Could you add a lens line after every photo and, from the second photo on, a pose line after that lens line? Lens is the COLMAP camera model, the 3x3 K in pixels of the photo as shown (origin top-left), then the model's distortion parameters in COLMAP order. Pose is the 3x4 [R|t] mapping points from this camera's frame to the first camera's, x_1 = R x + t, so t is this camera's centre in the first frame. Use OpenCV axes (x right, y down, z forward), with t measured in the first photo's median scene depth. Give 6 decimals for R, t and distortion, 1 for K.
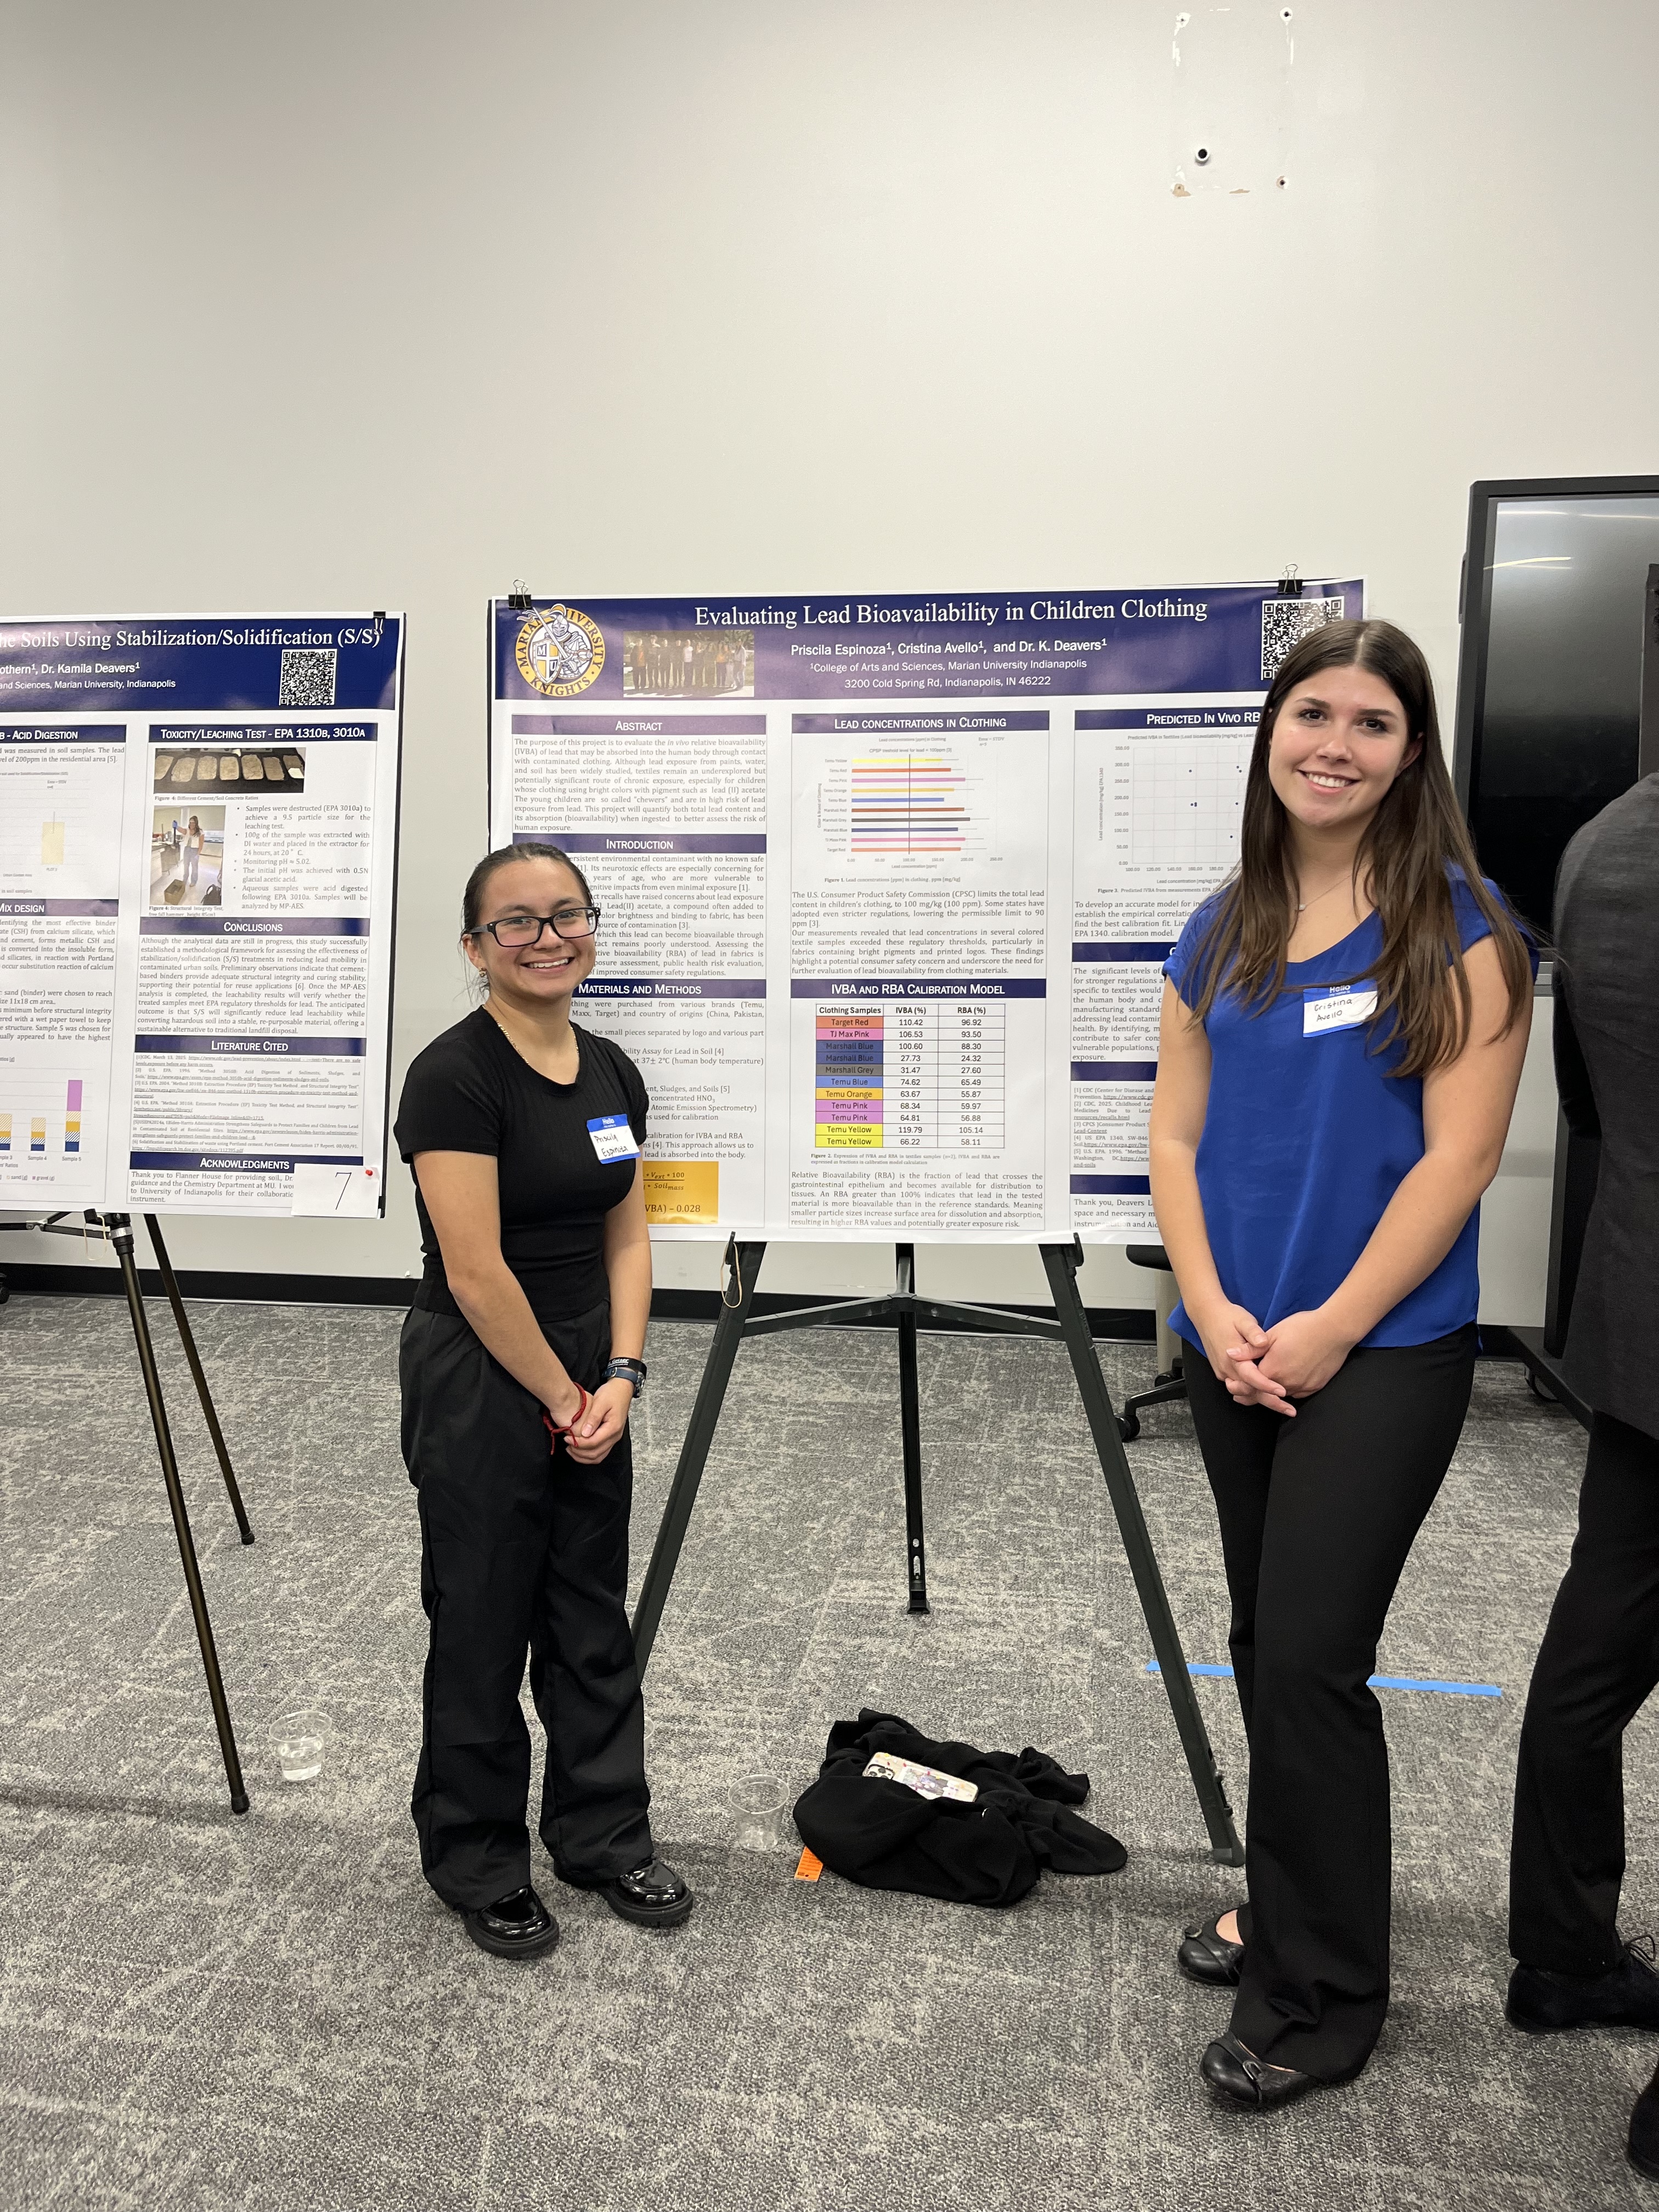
lens RADIAL K [[1701.0, 0, 828.3], [0, 1701.0, 1133.4], [0, 0, 1]] dist [0.071726, -0.093198]
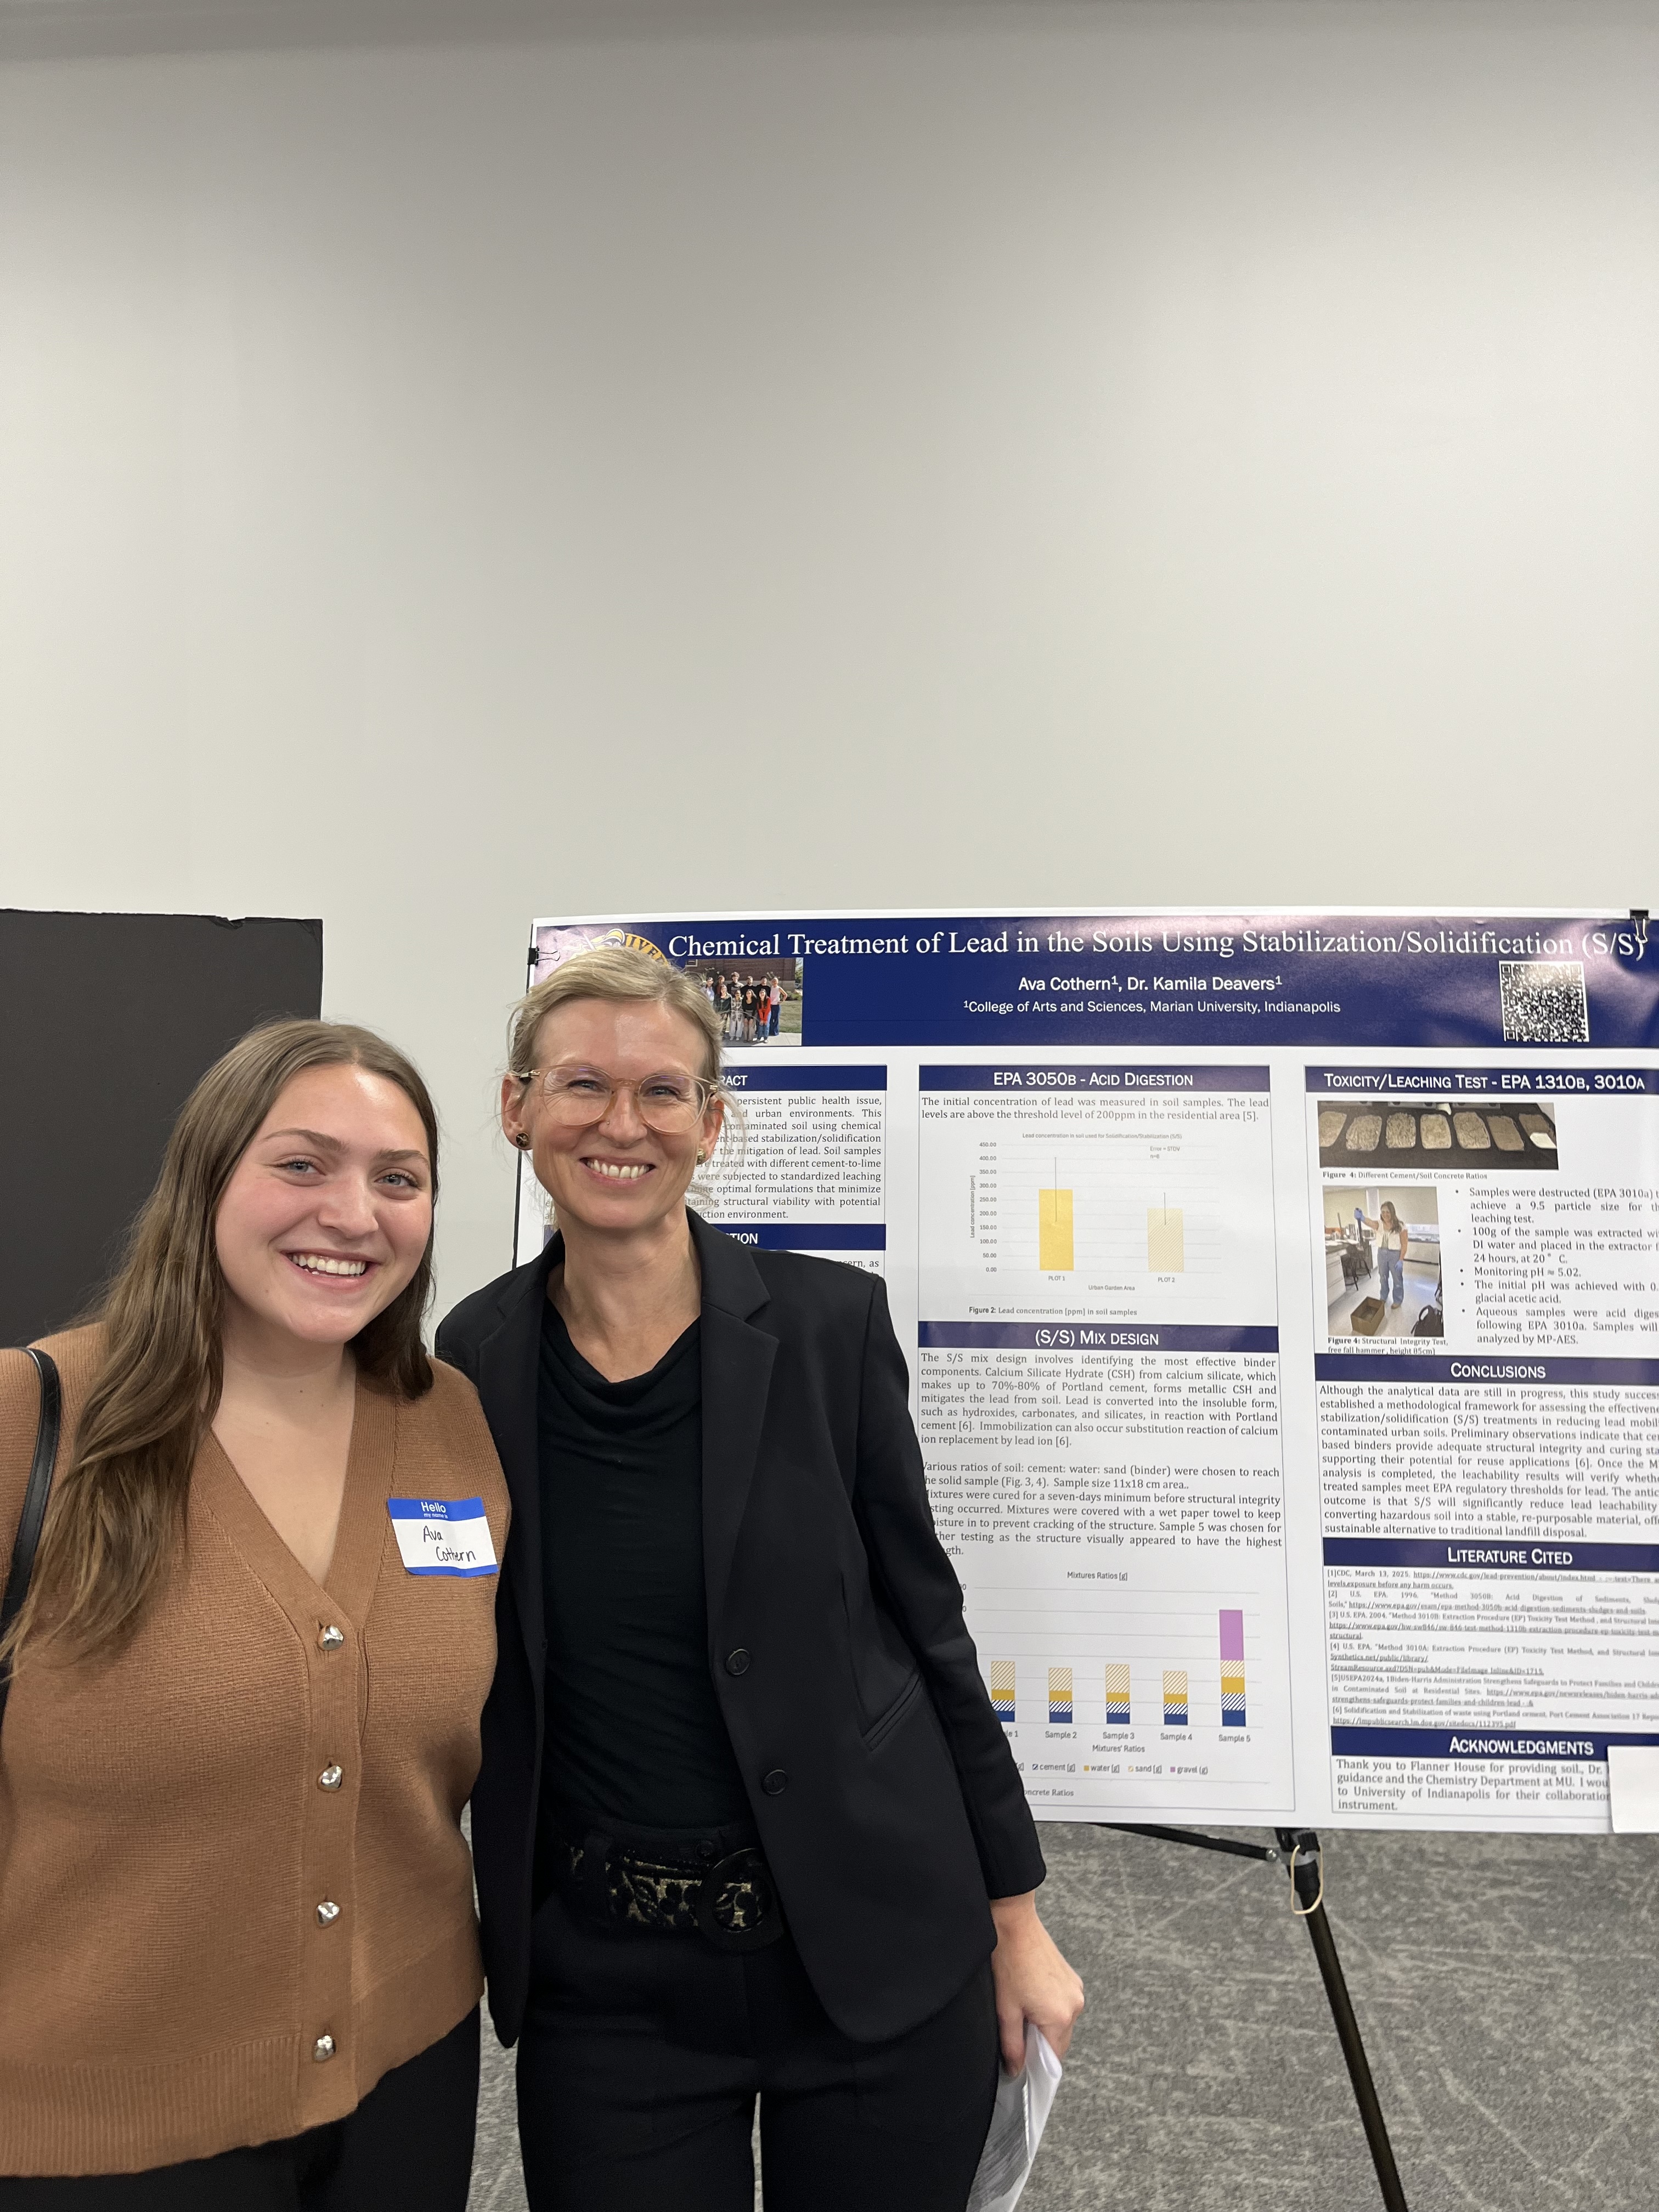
lens RADIAL K [[1701.0, 0, 828.3], [0, 1701.0, 1133.4], [0, 0, 1]] dist [0.071726, -0.093198]
pose [[0.993069, 0.005592, 0.117396, -0.668875], [0.008227, 0.993109, -0.116903, -0.135604], [-0.117241, 0.117059, 0.986180, 0.363130]]
